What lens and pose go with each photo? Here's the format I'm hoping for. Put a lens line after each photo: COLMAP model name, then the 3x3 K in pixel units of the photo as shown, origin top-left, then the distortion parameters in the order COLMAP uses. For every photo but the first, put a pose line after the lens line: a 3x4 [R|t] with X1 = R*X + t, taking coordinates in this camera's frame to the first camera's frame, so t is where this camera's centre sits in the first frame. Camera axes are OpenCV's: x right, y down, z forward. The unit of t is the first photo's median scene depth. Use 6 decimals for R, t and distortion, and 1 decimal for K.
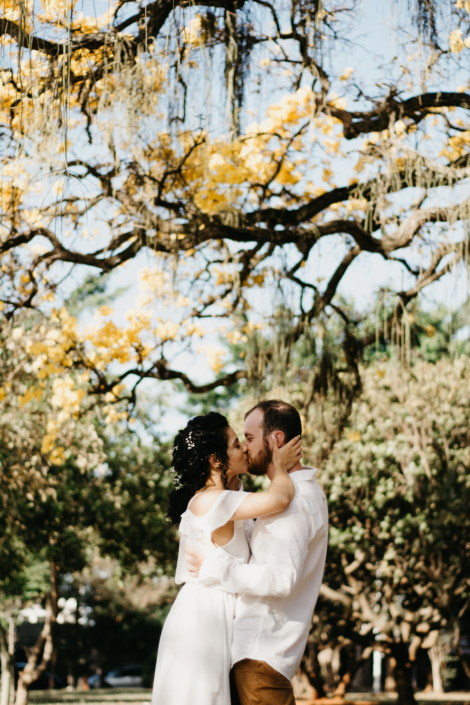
lens RADIAL K [[1482.6, 0, 235.0], [0, 1482.6, 352.5], [0, 0, 1]] dist [-0.003825, 0.295280]
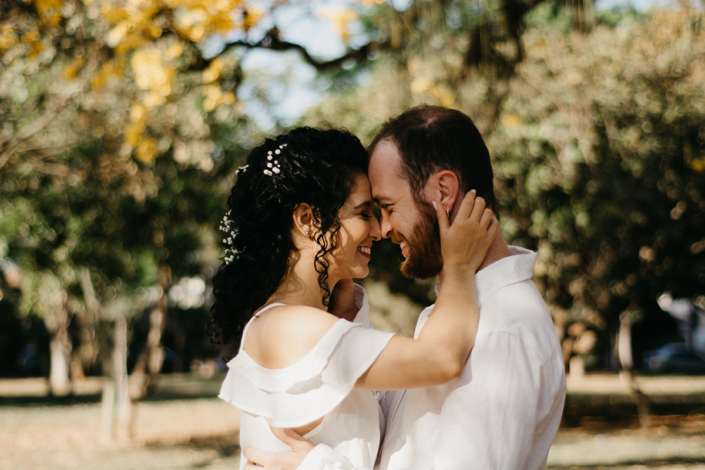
lens RADIAL K [[1482.6, 0, 352.2], [0, 1482.6, 306.1], [0, 0, 1]] dist [-0.003825, 0.295280]
pose [[0.999909, -0.005866, -0.012128, 0.001269], [0.008019, 0.982535, 0.185902, 0.003140], [0.010826, -0.185983, 0.982493, 0.137013]]
